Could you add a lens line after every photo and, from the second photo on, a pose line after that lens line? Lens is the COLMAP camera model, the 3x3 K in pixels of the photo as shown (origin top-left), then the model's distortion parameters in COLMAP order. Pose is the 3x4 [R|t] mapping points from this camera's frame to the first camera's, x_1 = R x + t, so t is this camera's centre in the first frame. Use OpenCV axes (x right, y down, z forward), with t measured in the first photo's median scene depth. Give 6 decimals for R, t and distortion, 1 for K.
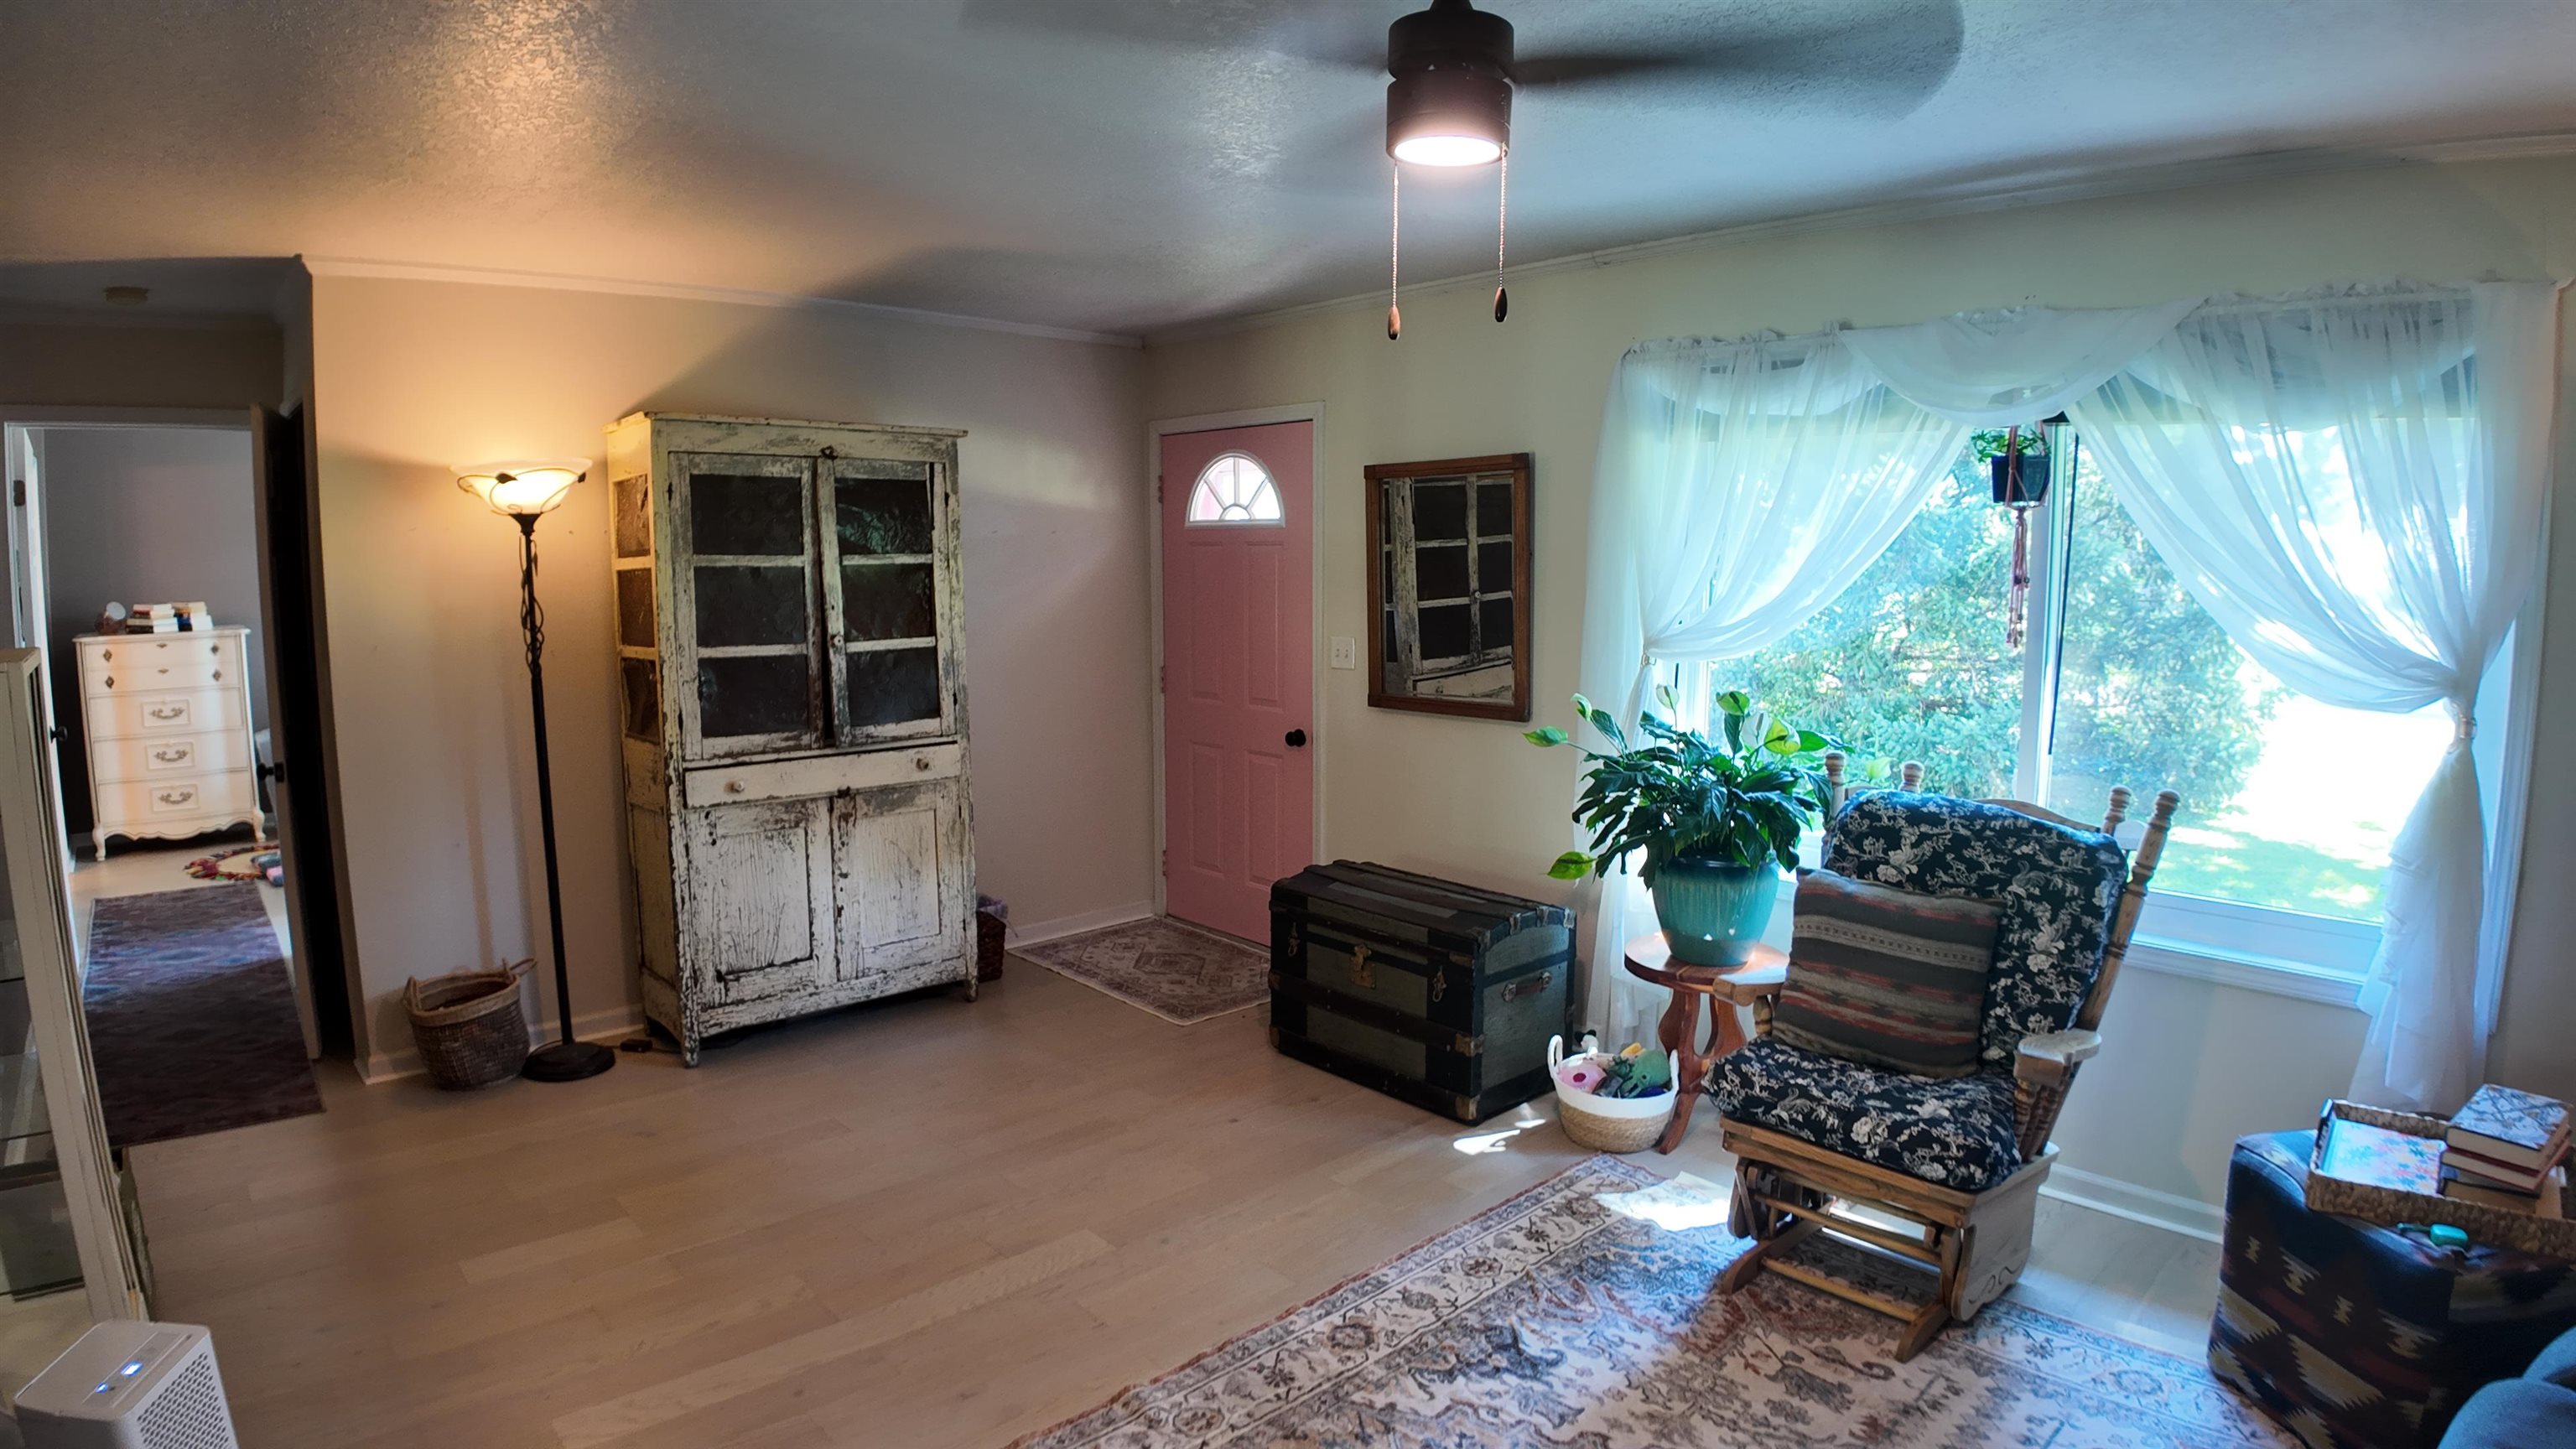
lens RADIAL K [[1364.4, 0, 1287.6], [0, 1364.4, 712.6], [0, 0, 1]] dist [-0.087756, -0.022833]
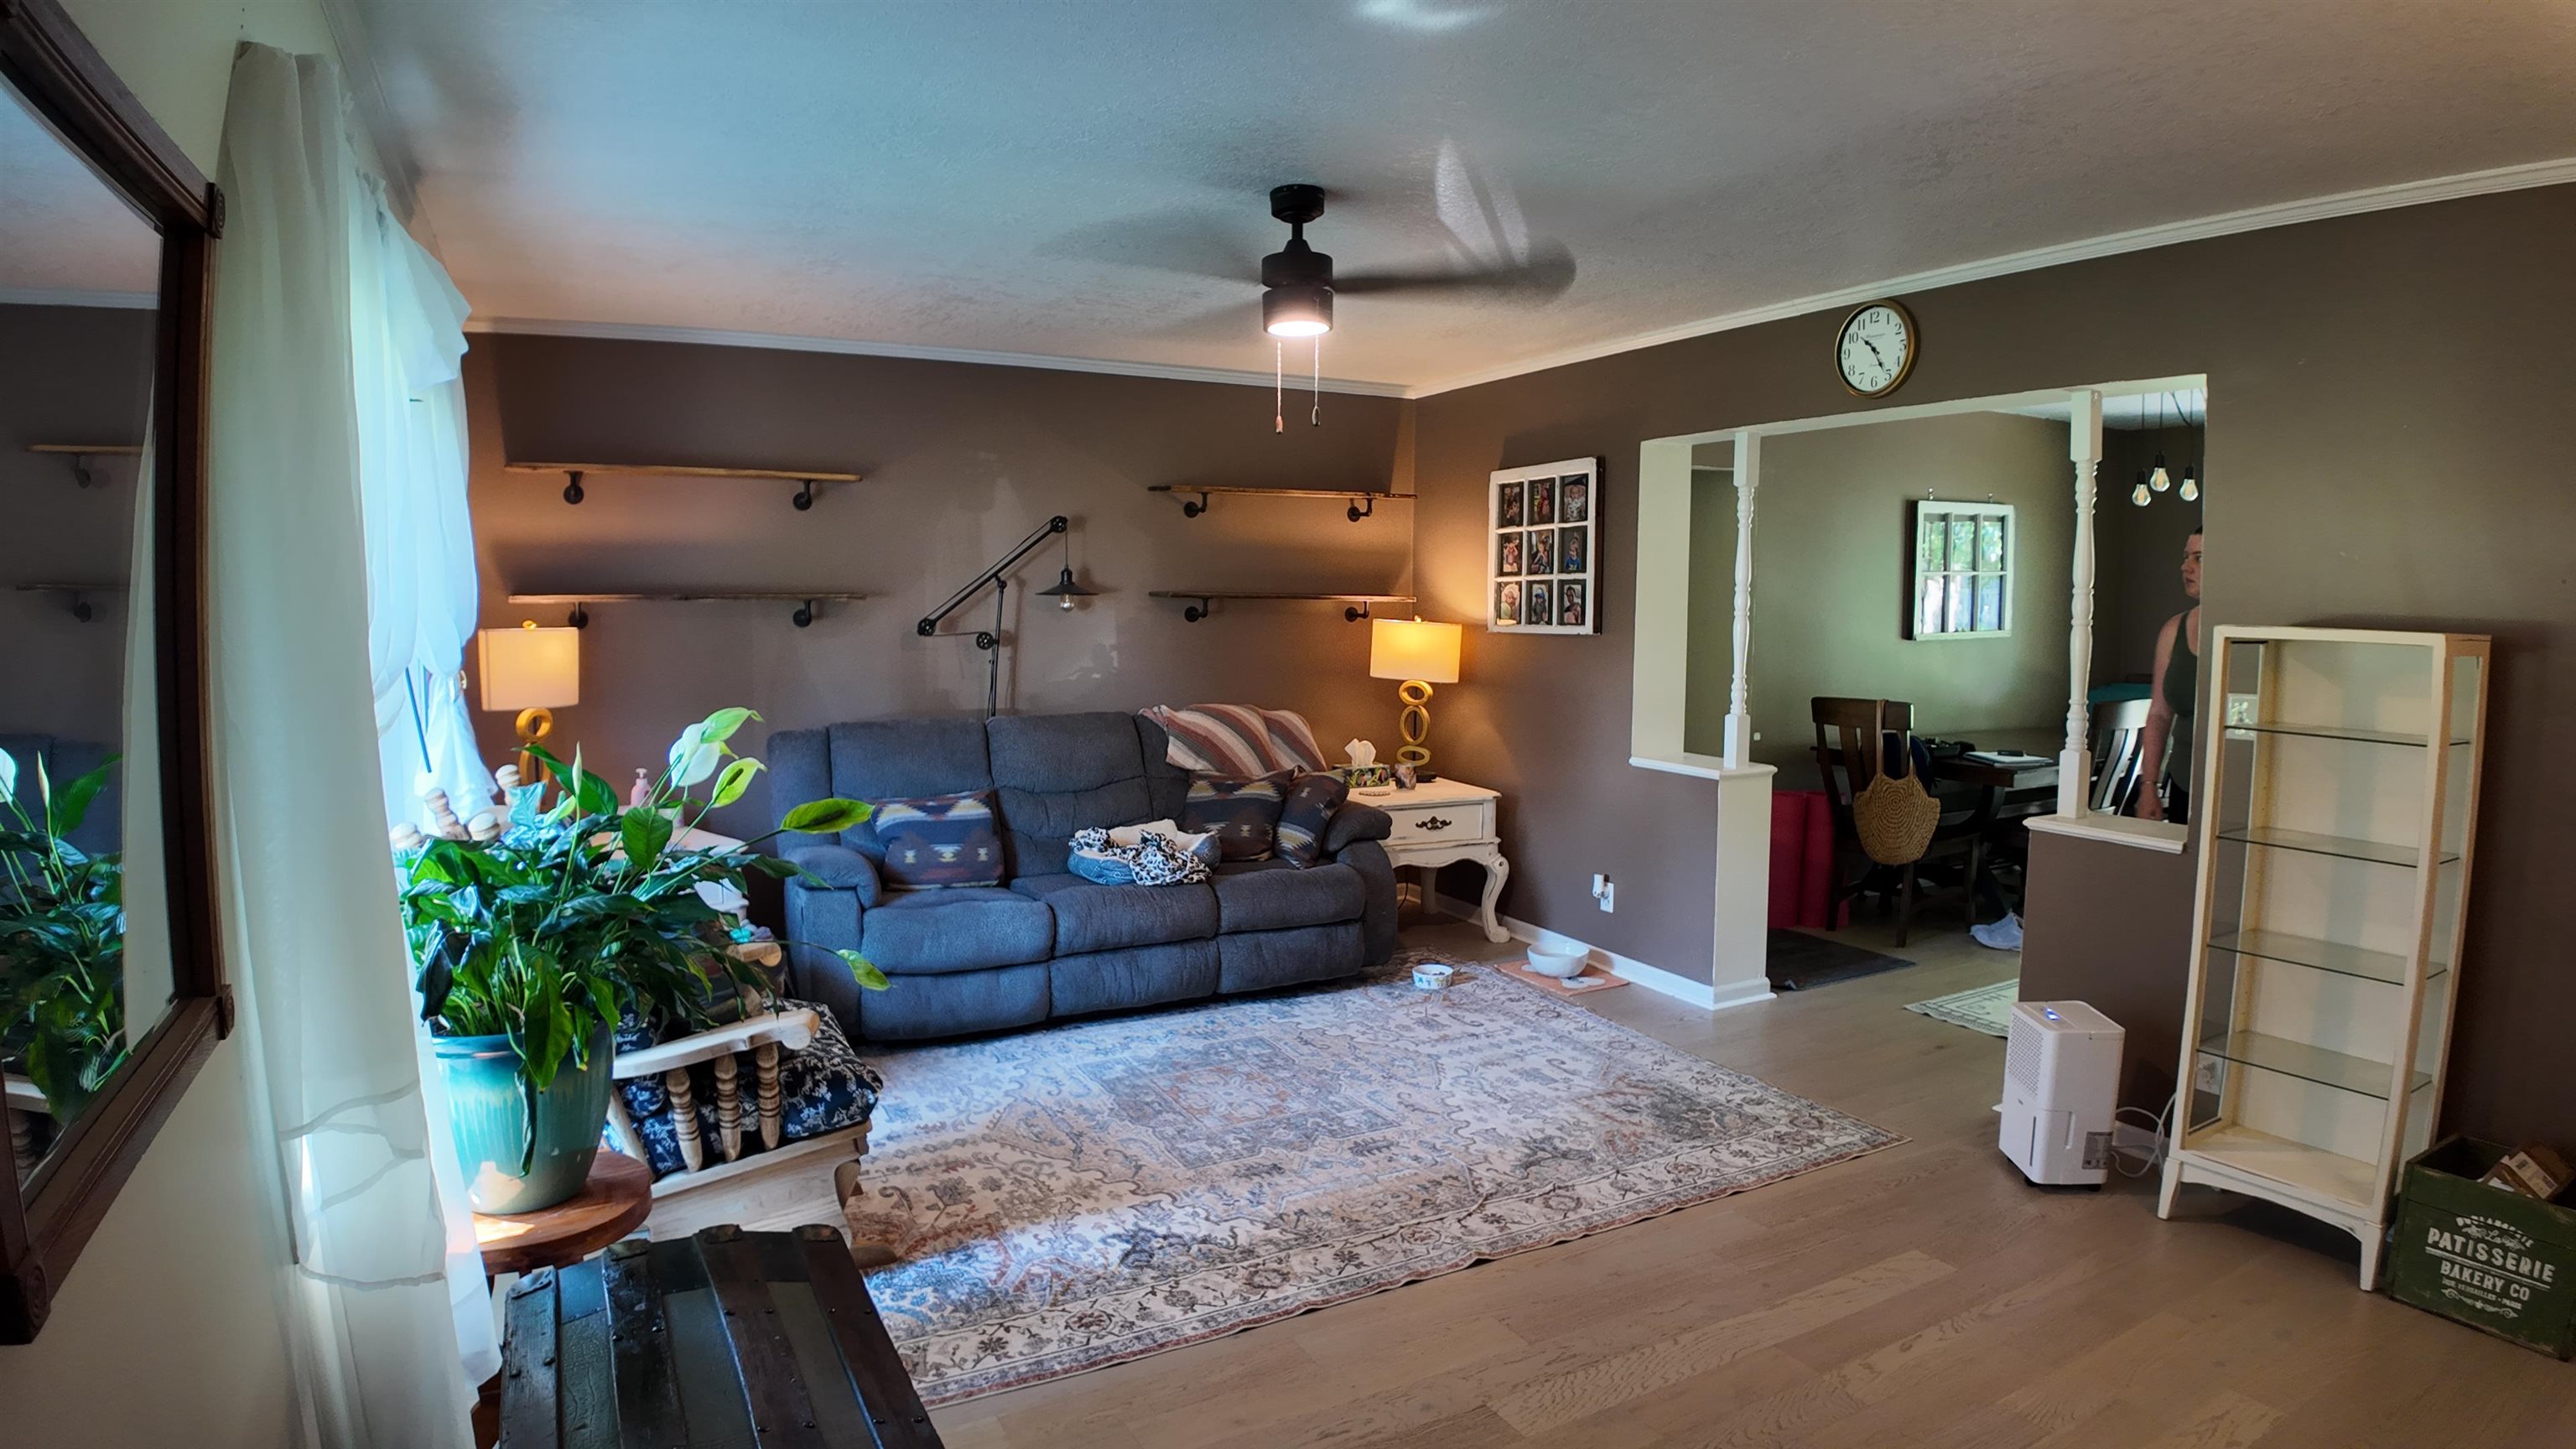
lens RADIAL K [[1364.4, 0, 1287.6], [0, 1364.4, 712.6], [0, 0, 1]] dist [-0.087756, -0.022833]
pose [[-0.966743, -0.025022, 0.254521, -0.194113], [0.027676, 0.979123, 0.201377, -0.163694], [-0.254246, 0.201724, -0.945868, 1.614018]]
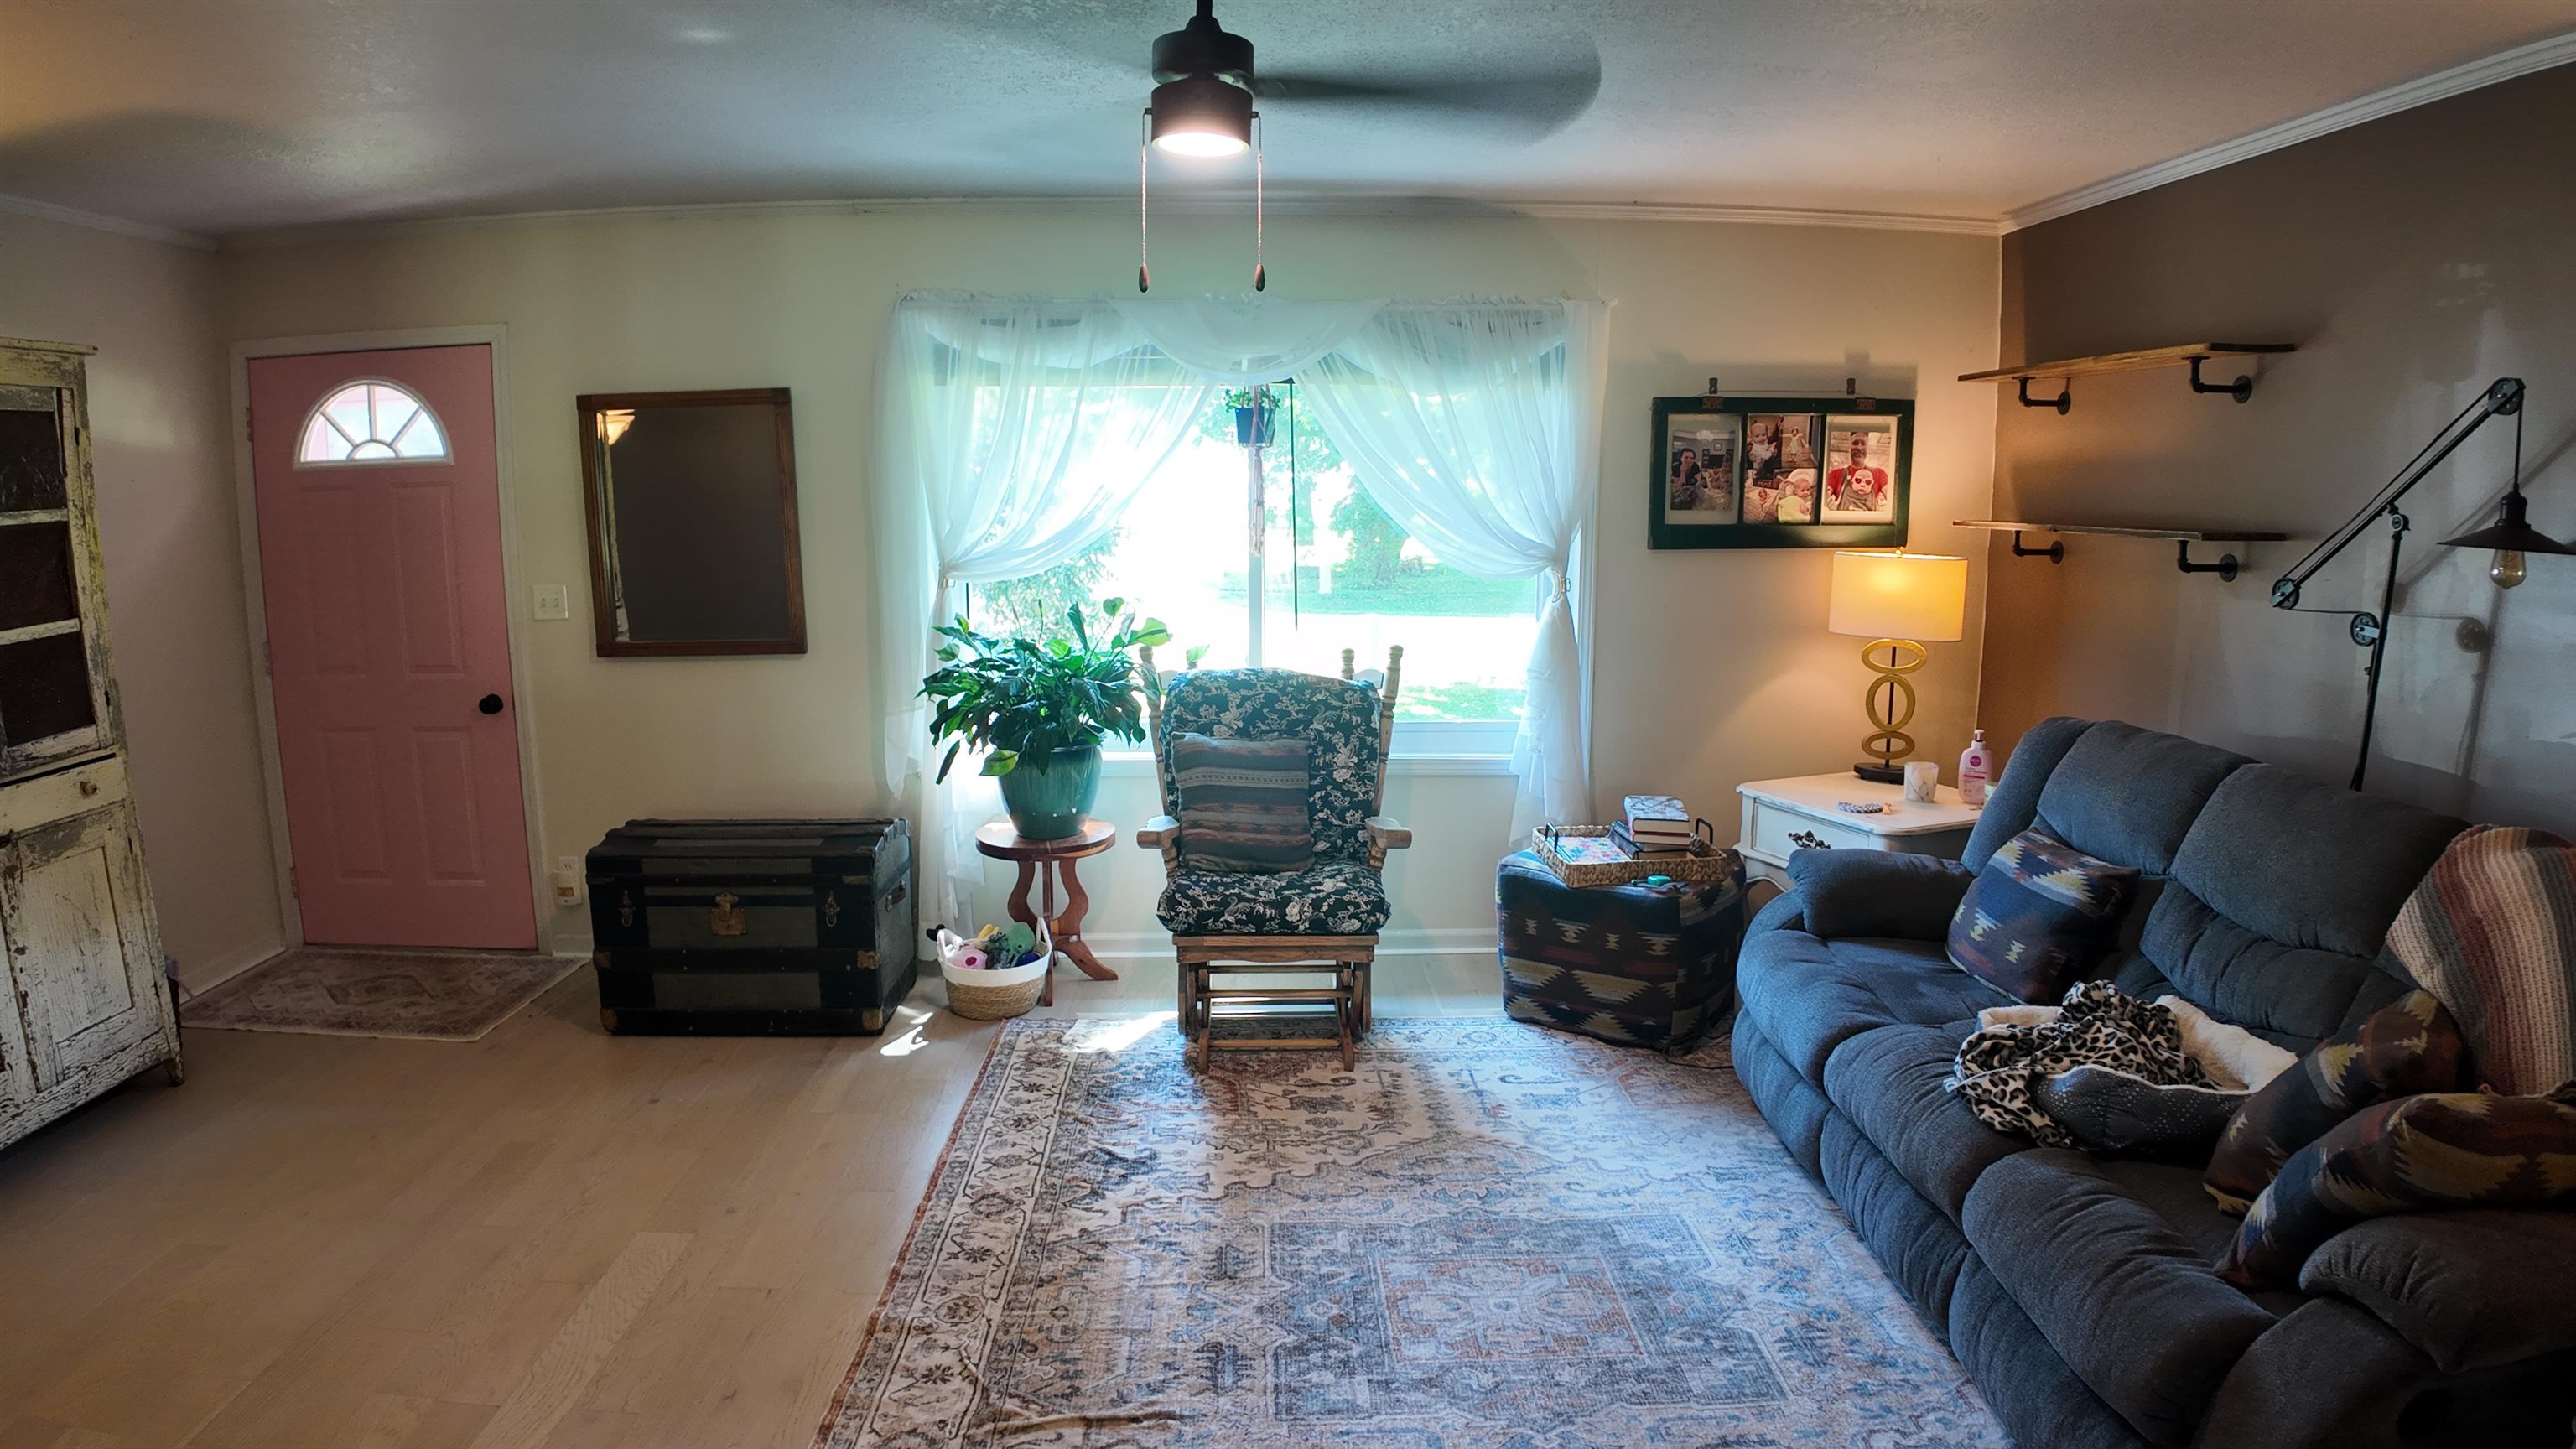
lens RADIAL K [[1364.4, 0, 1287.6], [0, 1364.4, 712.6], [0, 0, 1]] dist [-0.087756, -0.022833]
pose [[0.653383, -0.117932, 0.747785, -0.472685], [0.090136, 0.992884, 0.077829, 0.005906], [-0.751642, 0.016550, 0.659364, 0.078583]]
